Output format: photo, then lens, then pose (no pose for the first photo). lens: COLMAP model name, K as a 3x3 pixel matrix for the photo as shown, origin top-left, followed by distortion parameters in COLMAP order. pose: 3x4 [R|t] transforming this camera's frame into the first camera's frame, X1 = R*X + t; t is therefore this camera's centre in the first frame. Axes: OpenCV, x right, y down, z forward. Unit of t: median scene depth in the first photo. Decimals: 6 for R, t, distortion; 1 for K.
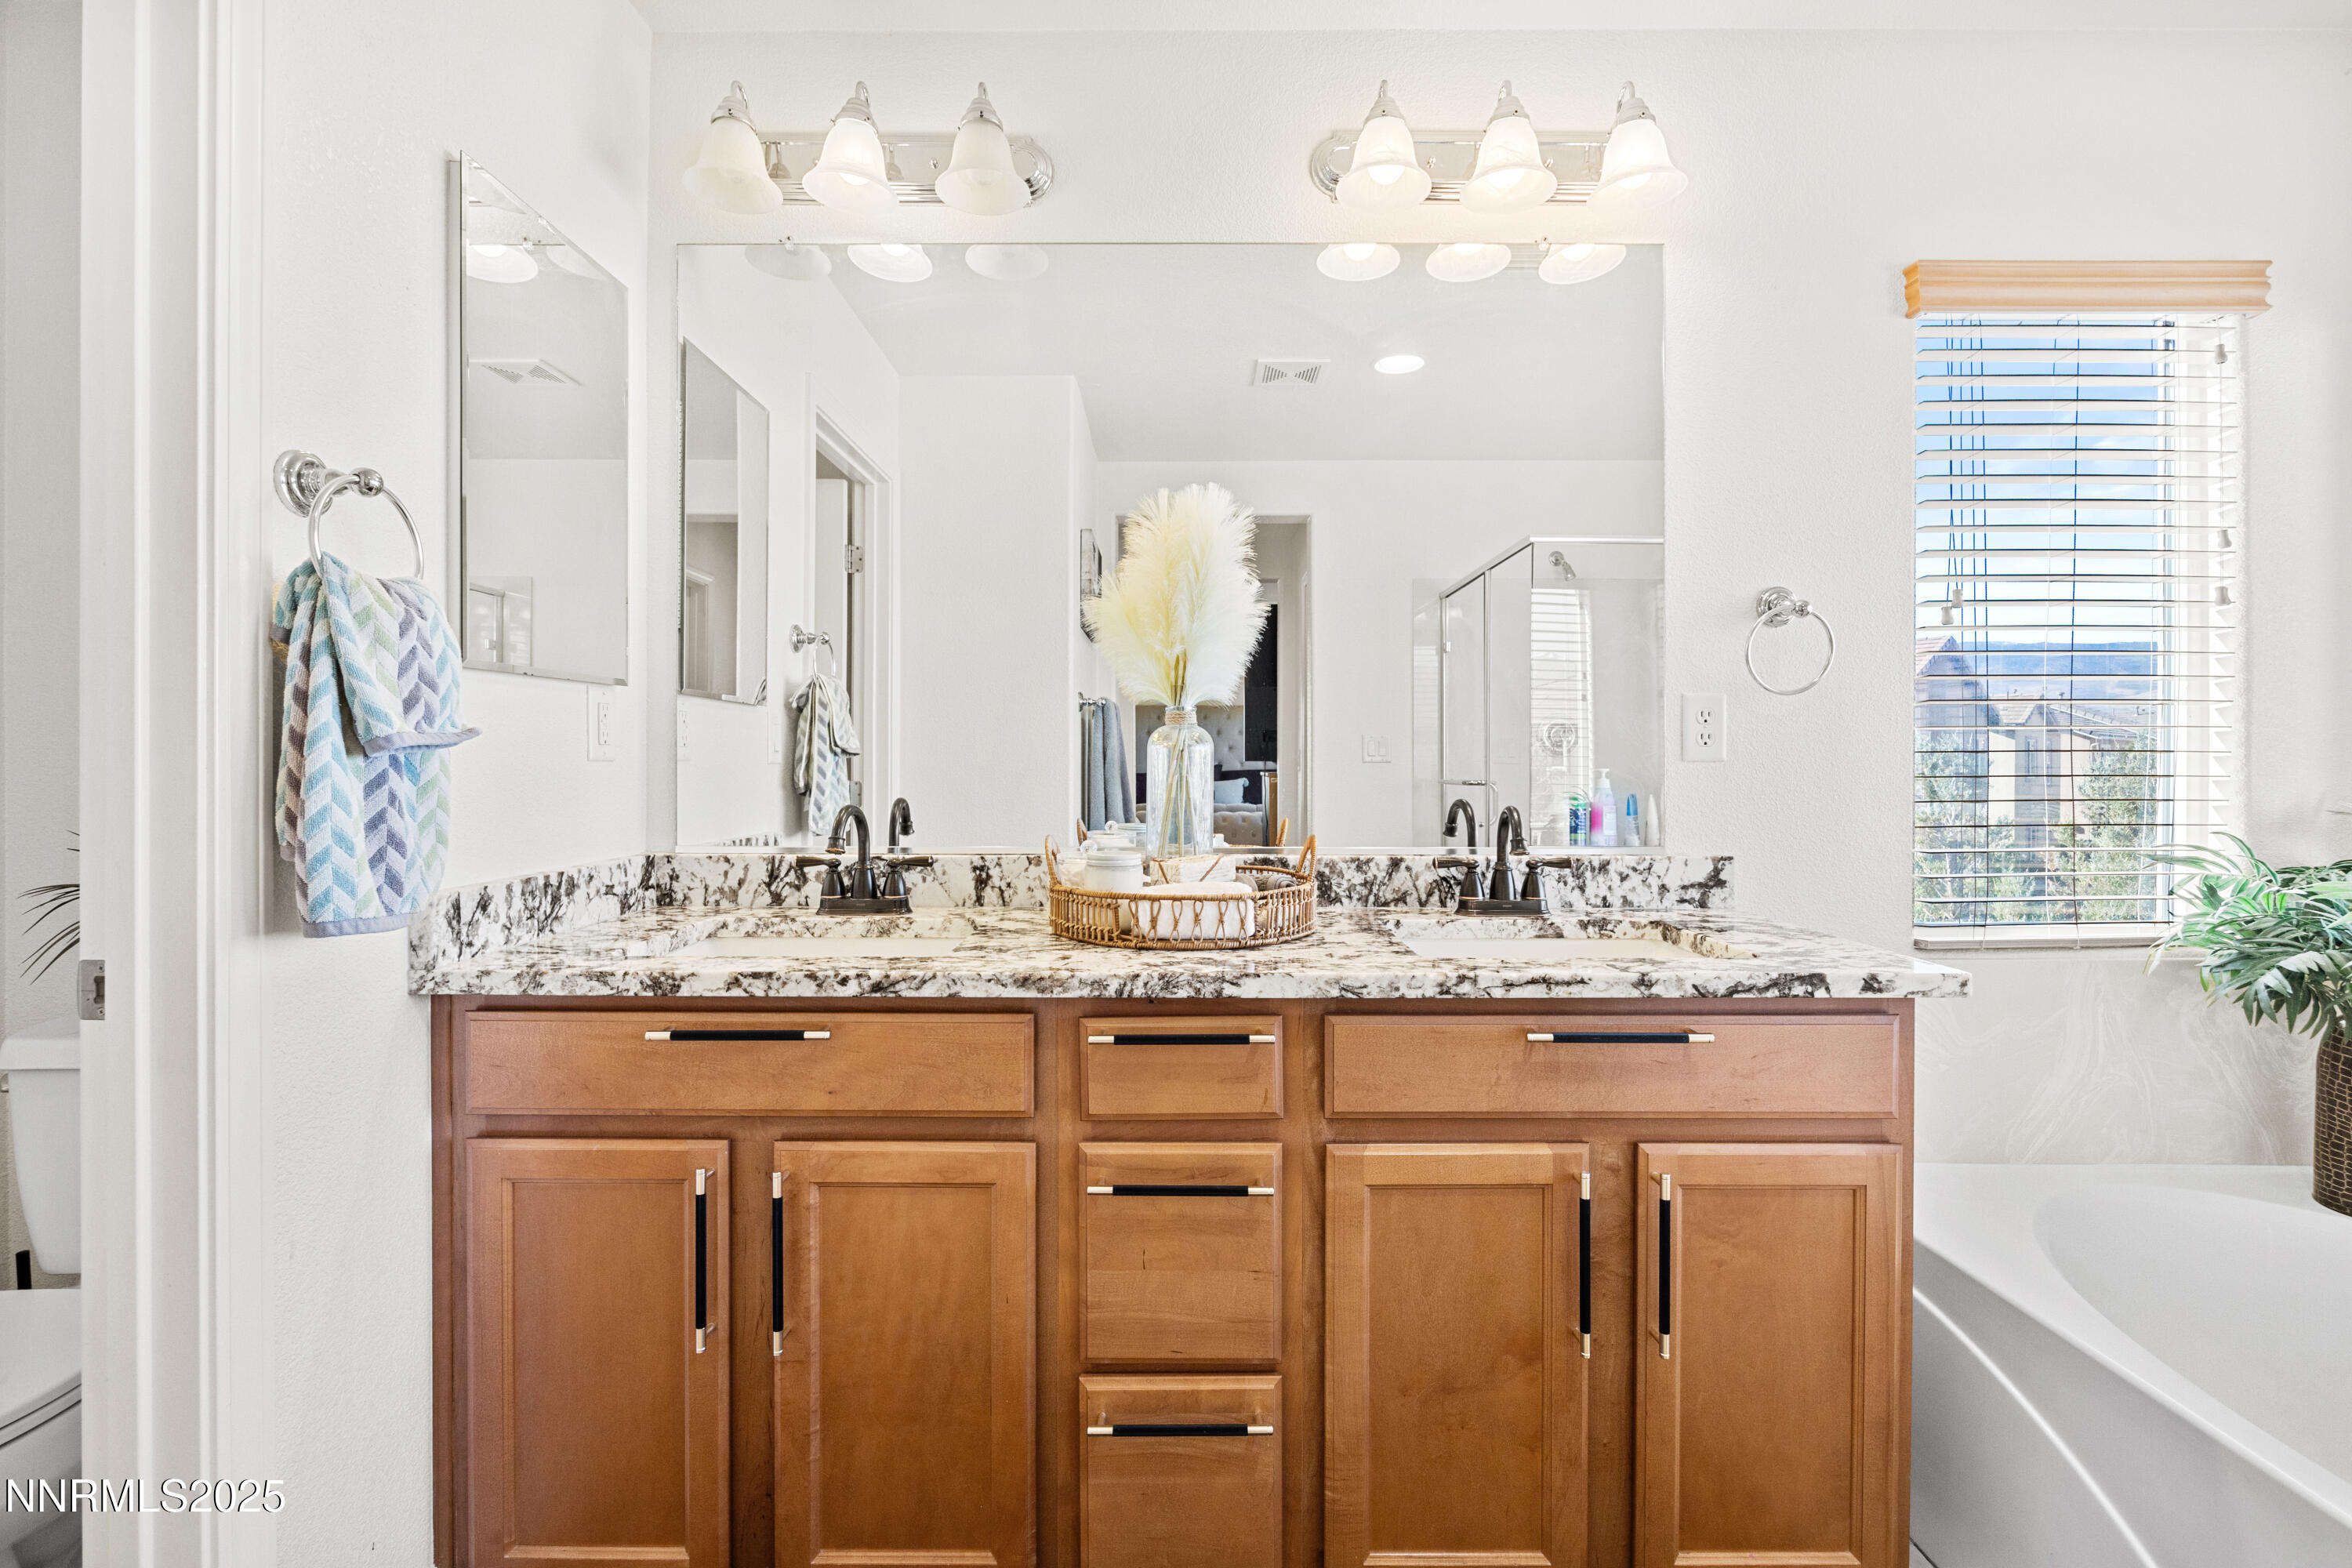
lens RADIAL K [[1051.8, 0, 1171.0], [0, 1051.8, 772.9], [0, 0, 1]] dist [0.015712, 0.000132]
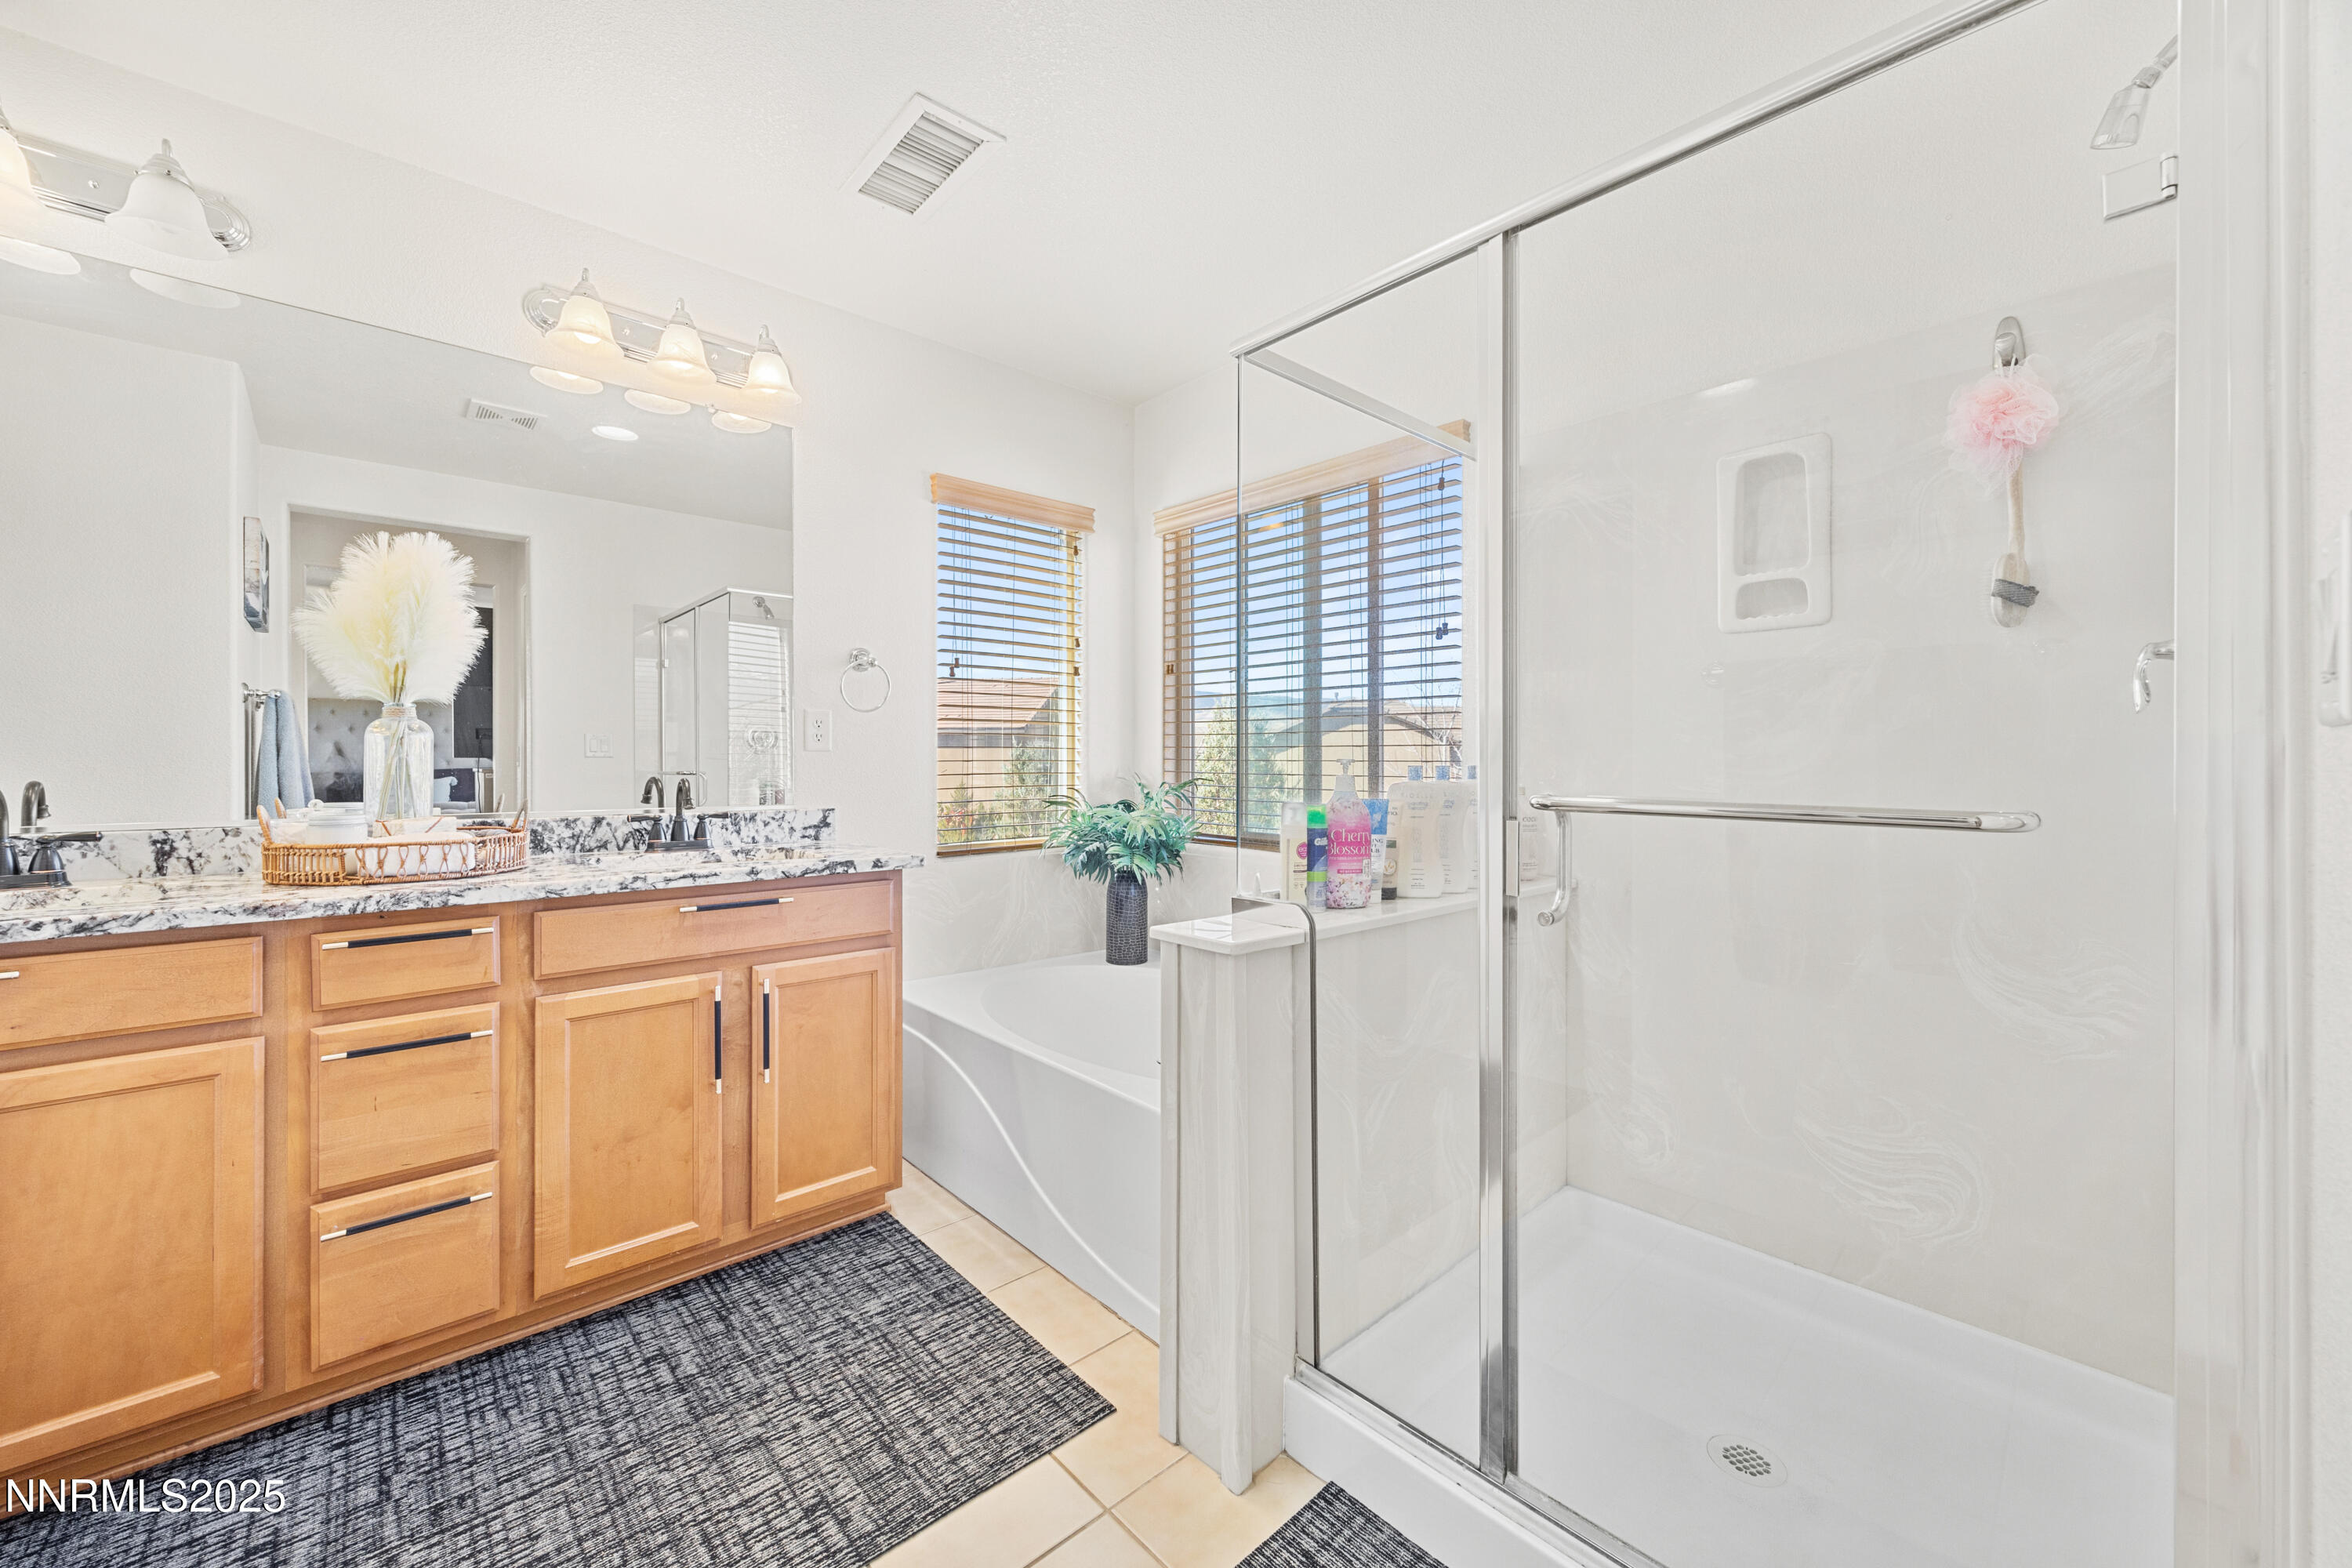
lens RADIAL K [[903.7, 0, 1172.9], [0, 903.7, 761.8], [0, 0, 1]] dist [-0.000861, -0.000617]
pose [[0.733830, -0.000210, 0.679333, -0.059436], [0.008821, 0.999919, -0.009219, 0.032645], [-0.679276, 0.012757, 0.733772, -0.555474]]
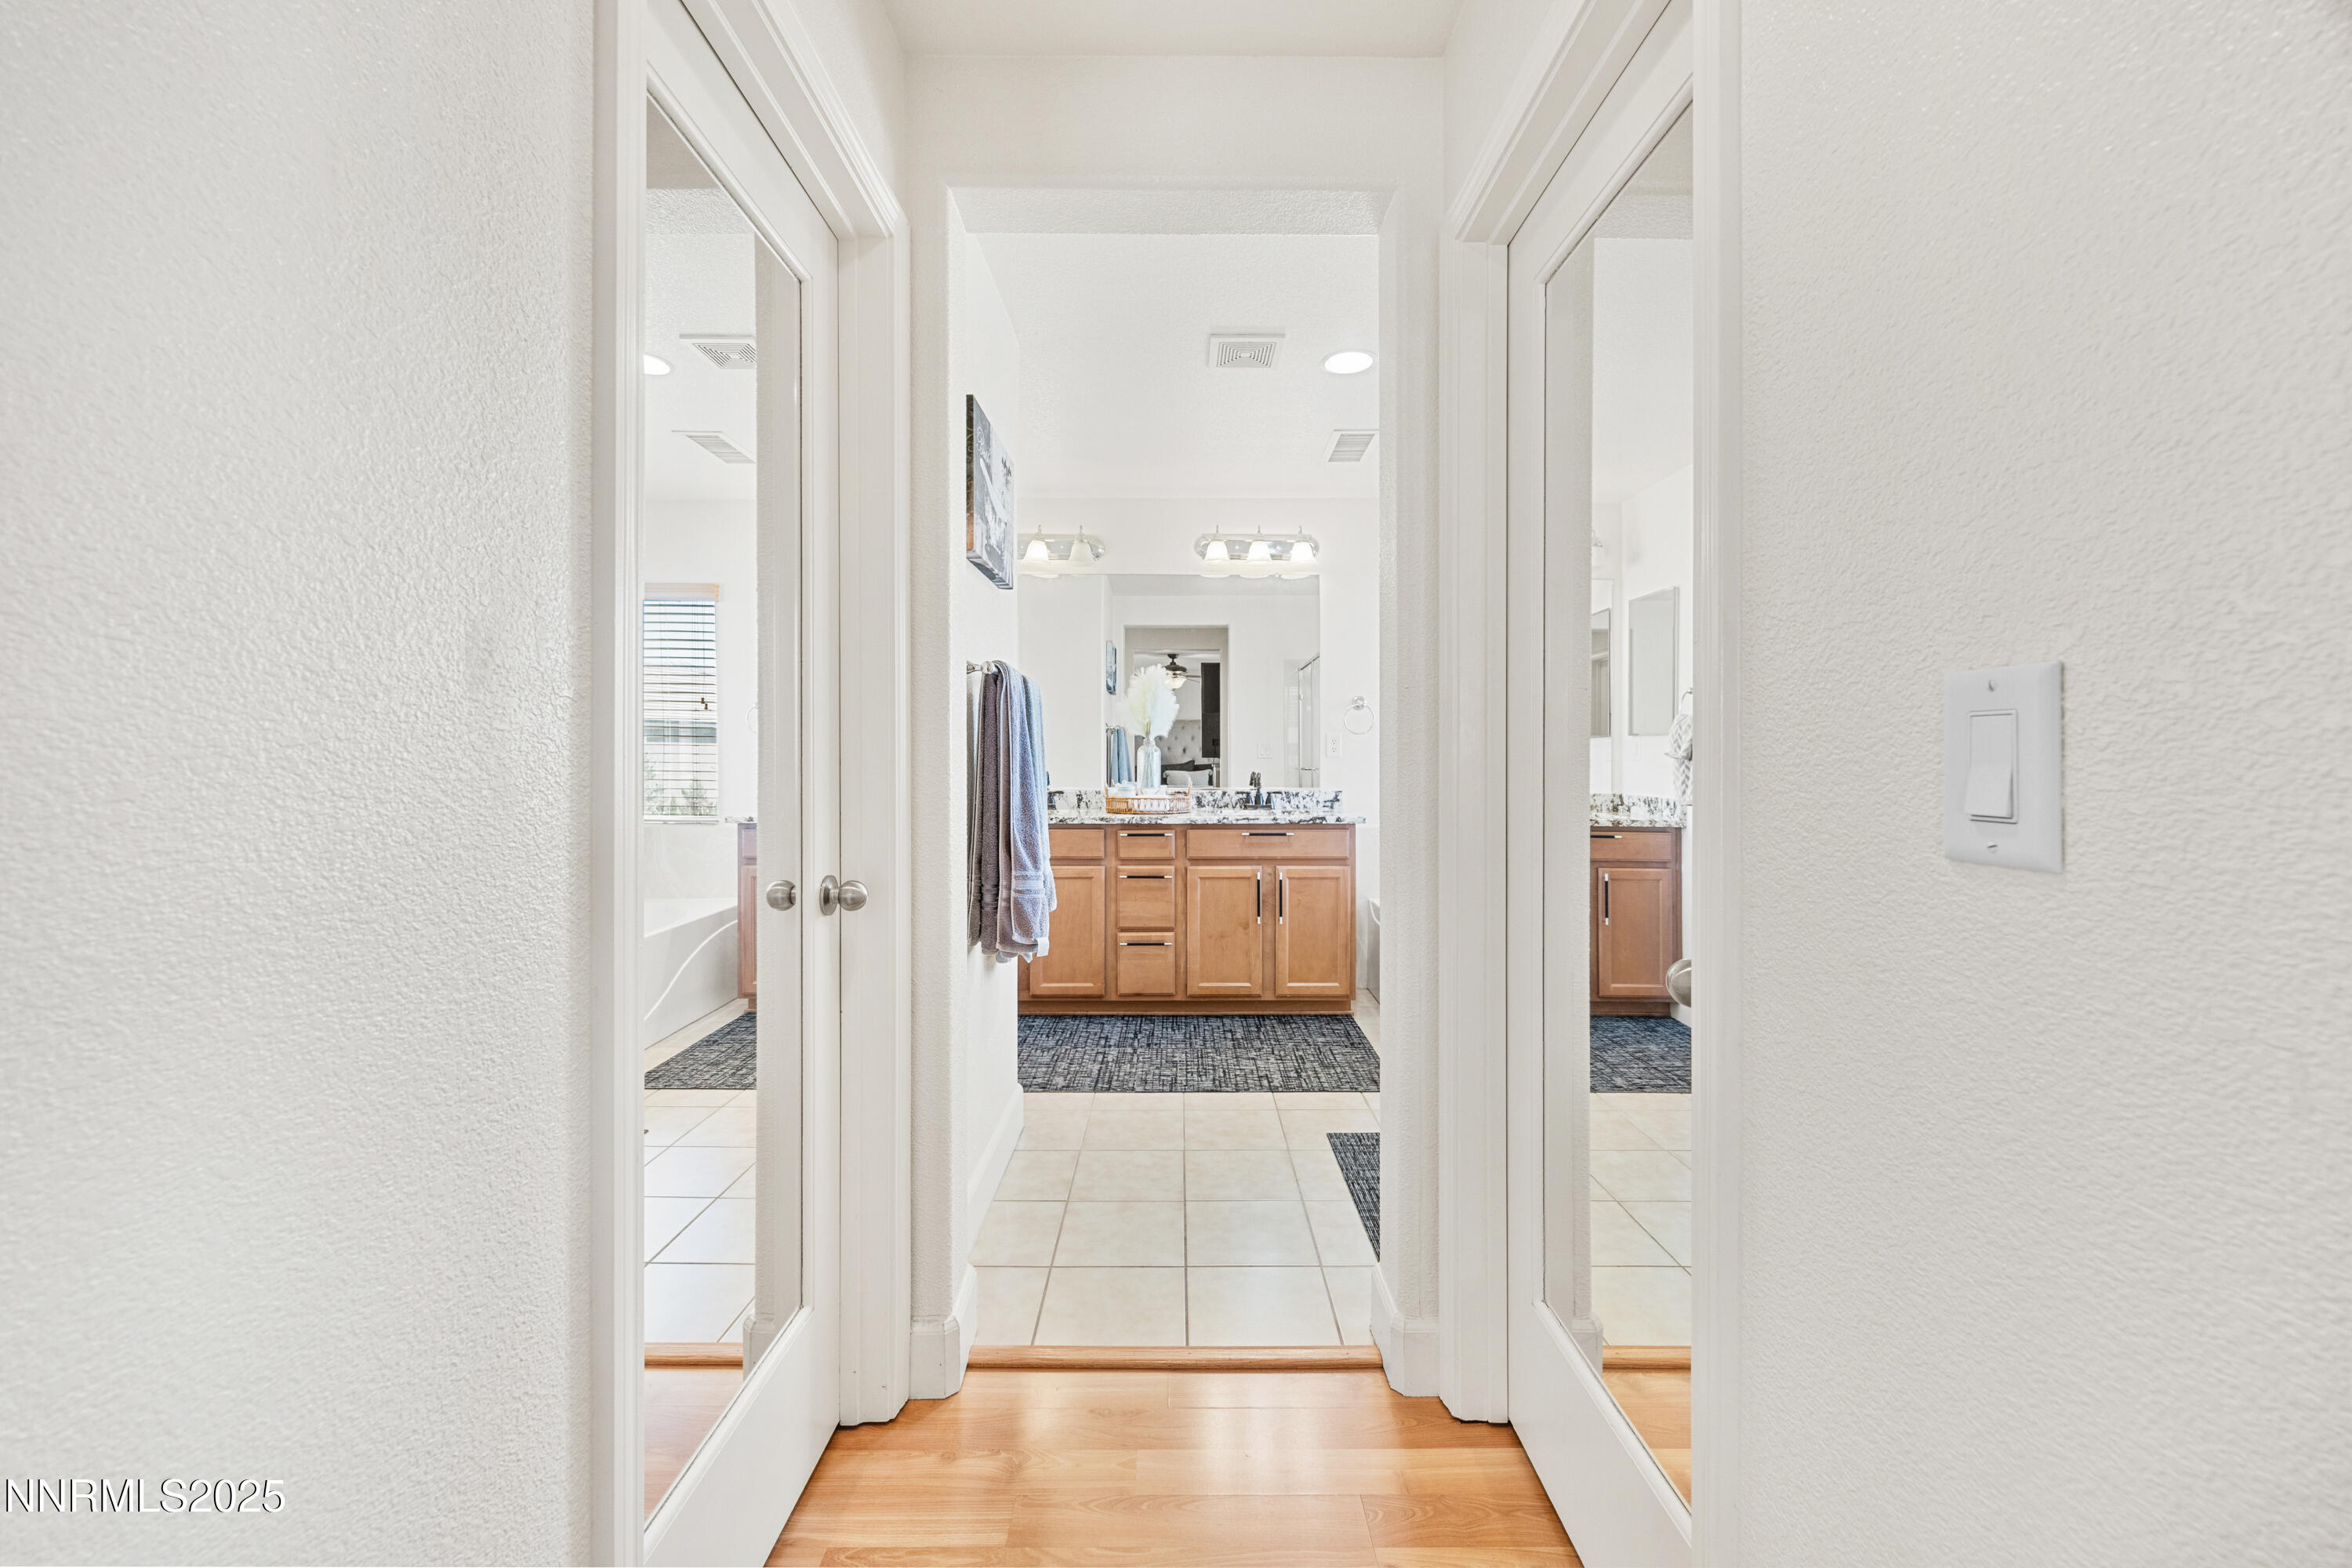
lens RADIAL K [[903.7, 0, 1200.5], [0, 903.7, 768.9], [0, 0, 1]] dist [-0.000861, -0.000617]
pose [[0.999330, -0.002148, 0.036545, 0.079048], [0.002086, 0.999996, 0.001745, 0.019762], [-0.036549, -0.001668, 0.999330, -1.960933]]
